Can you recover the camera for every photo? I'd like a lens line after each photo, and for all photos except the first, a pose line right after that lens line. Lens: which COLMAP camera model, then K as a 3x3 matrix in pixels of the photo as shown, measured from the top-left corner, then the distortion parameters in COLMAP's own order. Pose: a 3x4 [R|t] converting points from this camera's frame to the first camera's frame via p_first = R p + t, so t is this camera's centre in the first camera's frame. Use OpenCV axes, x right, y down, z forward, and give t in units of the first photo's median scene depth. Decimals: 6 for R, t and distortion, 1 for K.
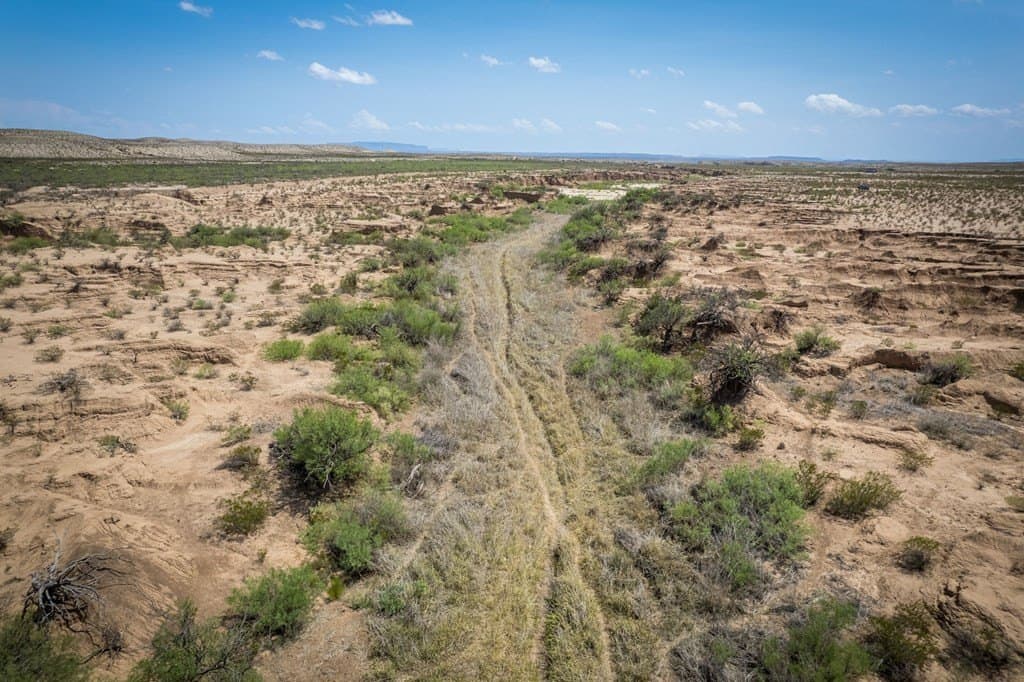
lens RADIAL K [[641.0, 0, 524.2], [0, 641.0, 344.6], [0, 0, 1]] dist [-0.077239, 0.068015]
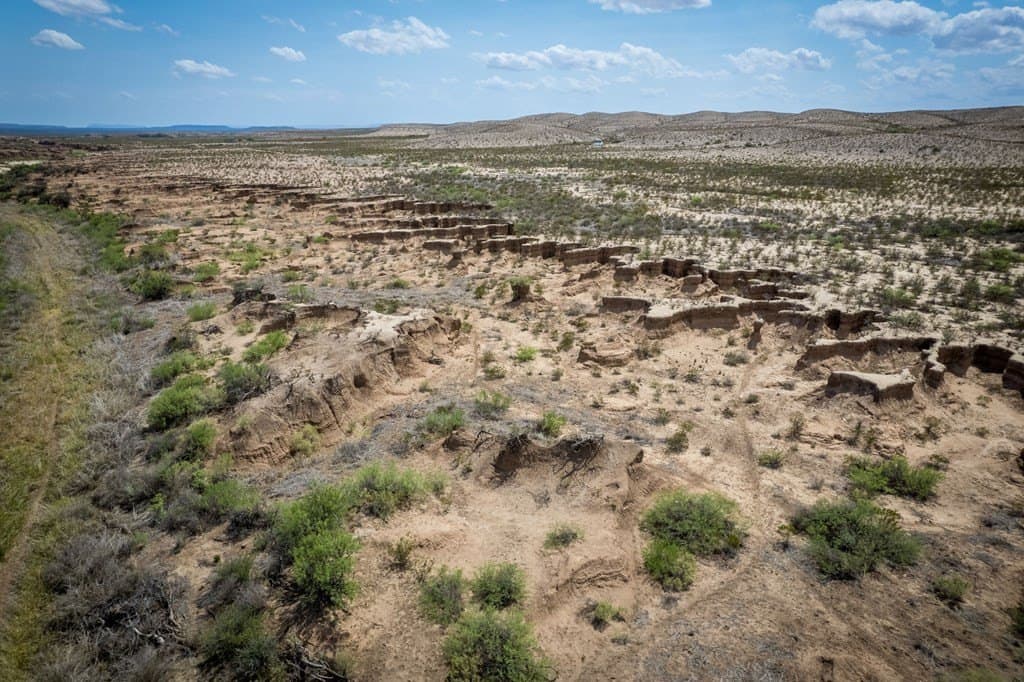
lens RADIAL K [[641.0, 0, 524.2], [0, 641.0, 344.6], [0, 0, 1]] dist [-0.077239, 0.068015]
pose [[0.670196, -0.246183, 0.700165, -0.183704], [0.212275, 0.967557, 0.137011, 0.237088], [-0.711180, 0.056803, 0.700712, -0.946274]]
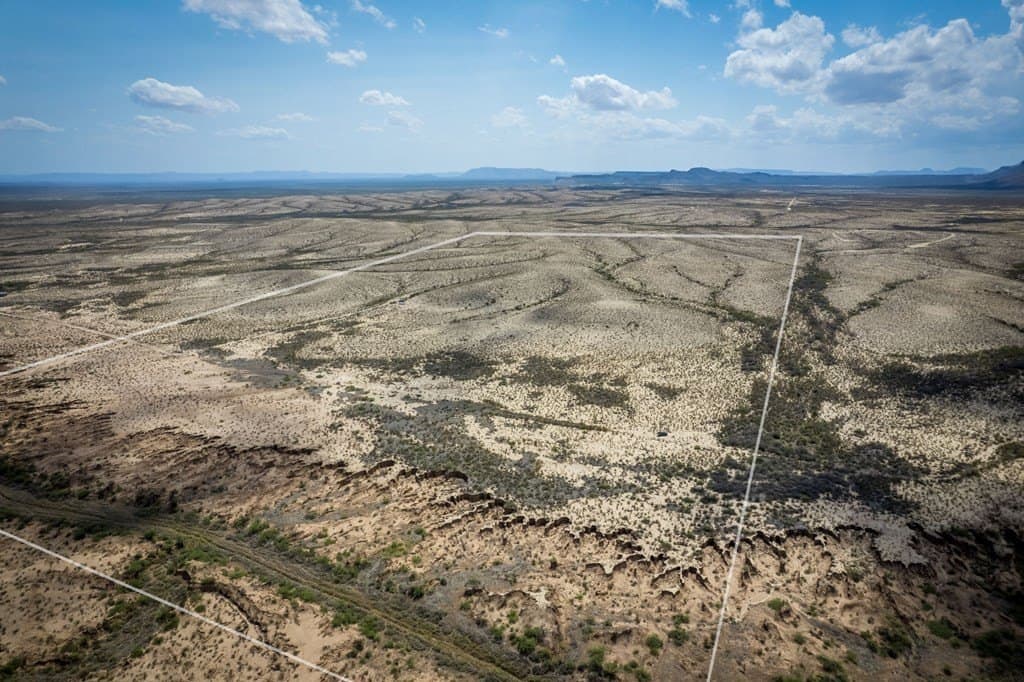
lens RADIAL K [[641.0, 0, 524.2], [0, 641.0, 344.6], [0, 0, 1]] dist [-0.077239, 0.068015]
pose [[0.299028, -0.256493, 0.919127, -0.920625], [0.265099, 0.947612, 0.178195, -0.378789], [-0.916681, 0.190374, 0.351358, -1.106533]]
